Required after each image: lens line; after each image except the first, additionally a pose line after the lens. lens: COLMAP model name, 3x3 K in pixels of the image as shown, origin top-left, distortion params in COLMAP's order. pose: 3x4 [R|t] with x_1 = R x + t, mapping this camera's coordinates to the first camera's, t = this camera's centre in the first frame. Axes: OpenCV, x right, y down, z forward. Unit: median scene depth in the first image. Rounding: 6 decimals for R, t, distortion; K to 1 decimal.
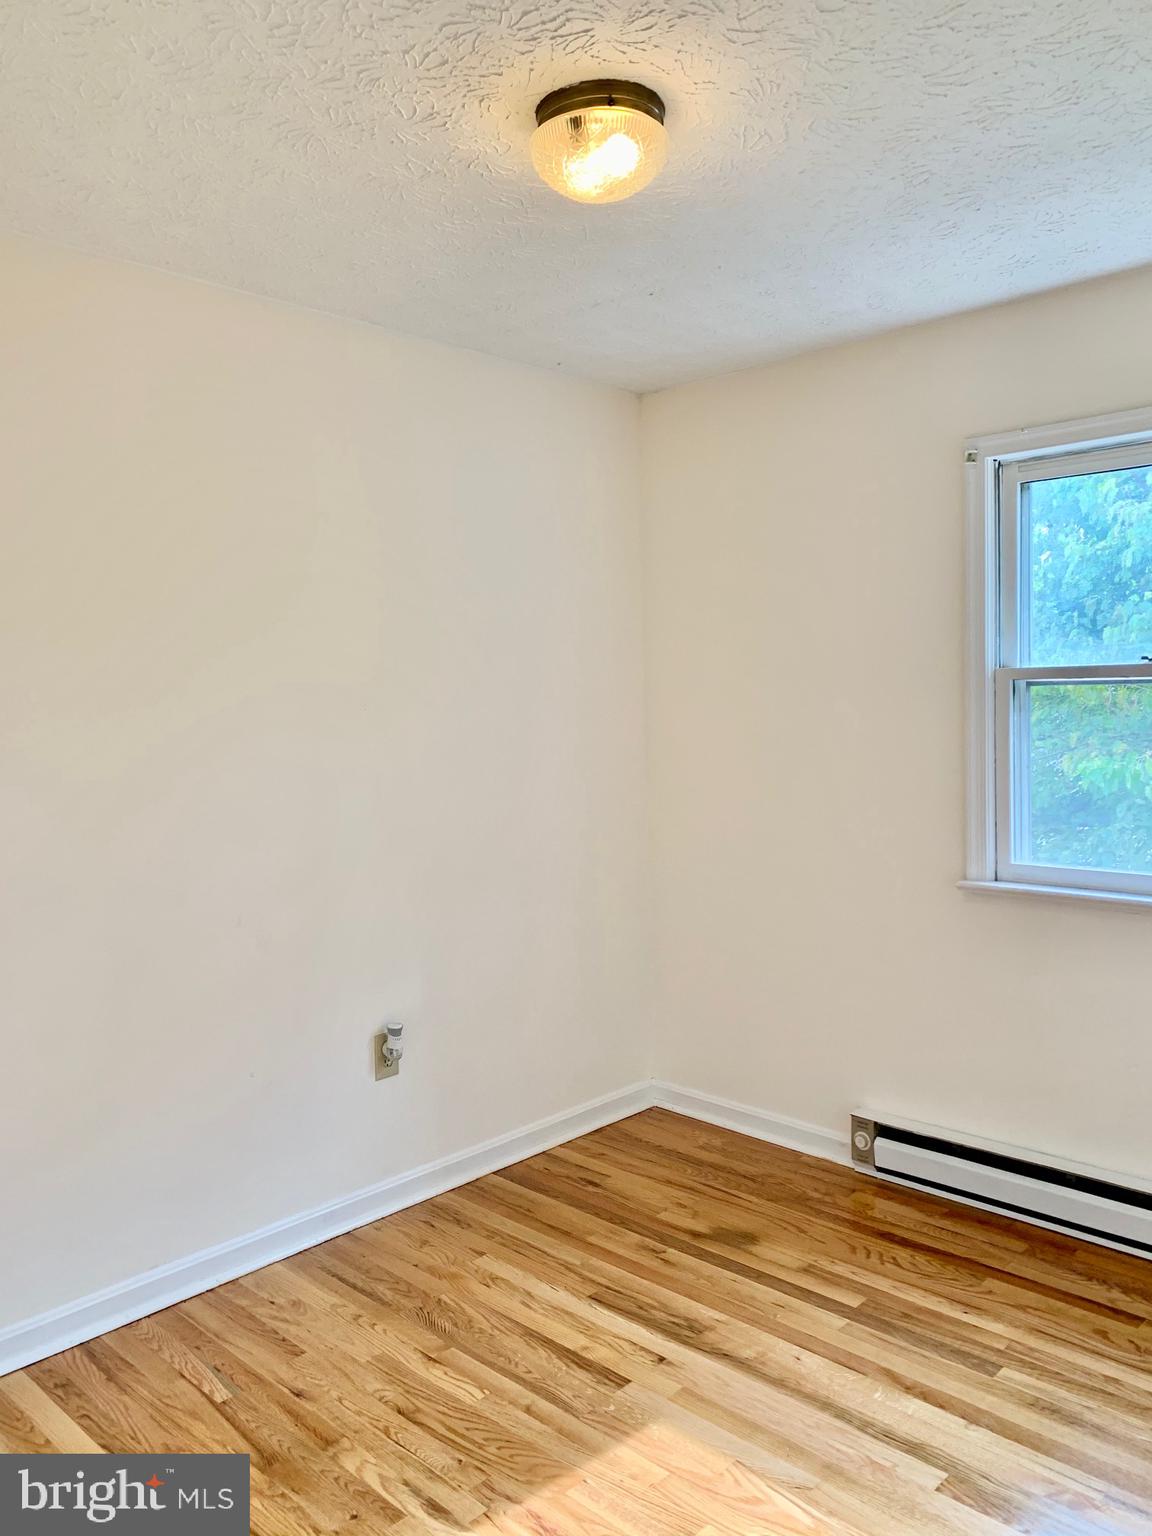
lens RADIAL K [[1176.1, 0, 576.0], [0, 1176.1, 768.0], [0, 0, 1]] dist [0.007525, -0.008639]
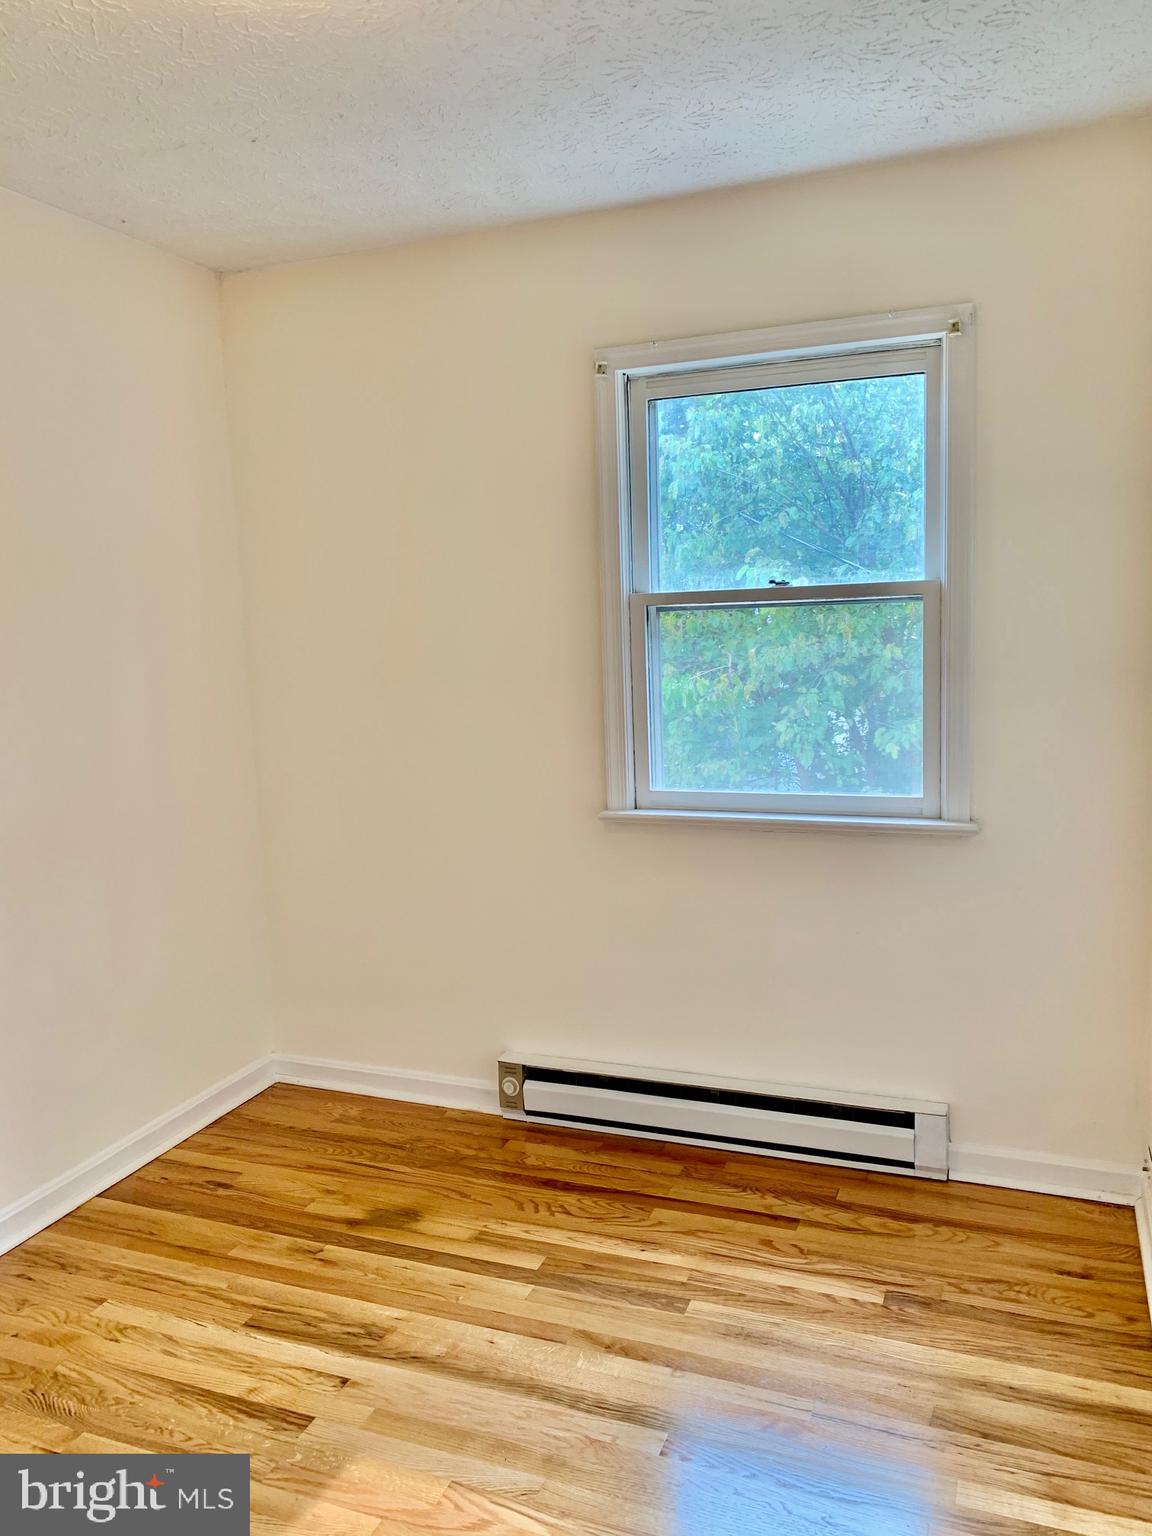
lens RADIAL K [[1159.4, 0, 559.4], [0, 1159.4, 758.7], [0, 0, 1]] dist [0.025424, -0.017327]
pose [[0.925405, -0.057266, 0.374628, -0.071624], [0.037568, 0.997510, 0.059681, -0.007211], [-0.377113, -0.041155, 0.925253, 0.138460]]
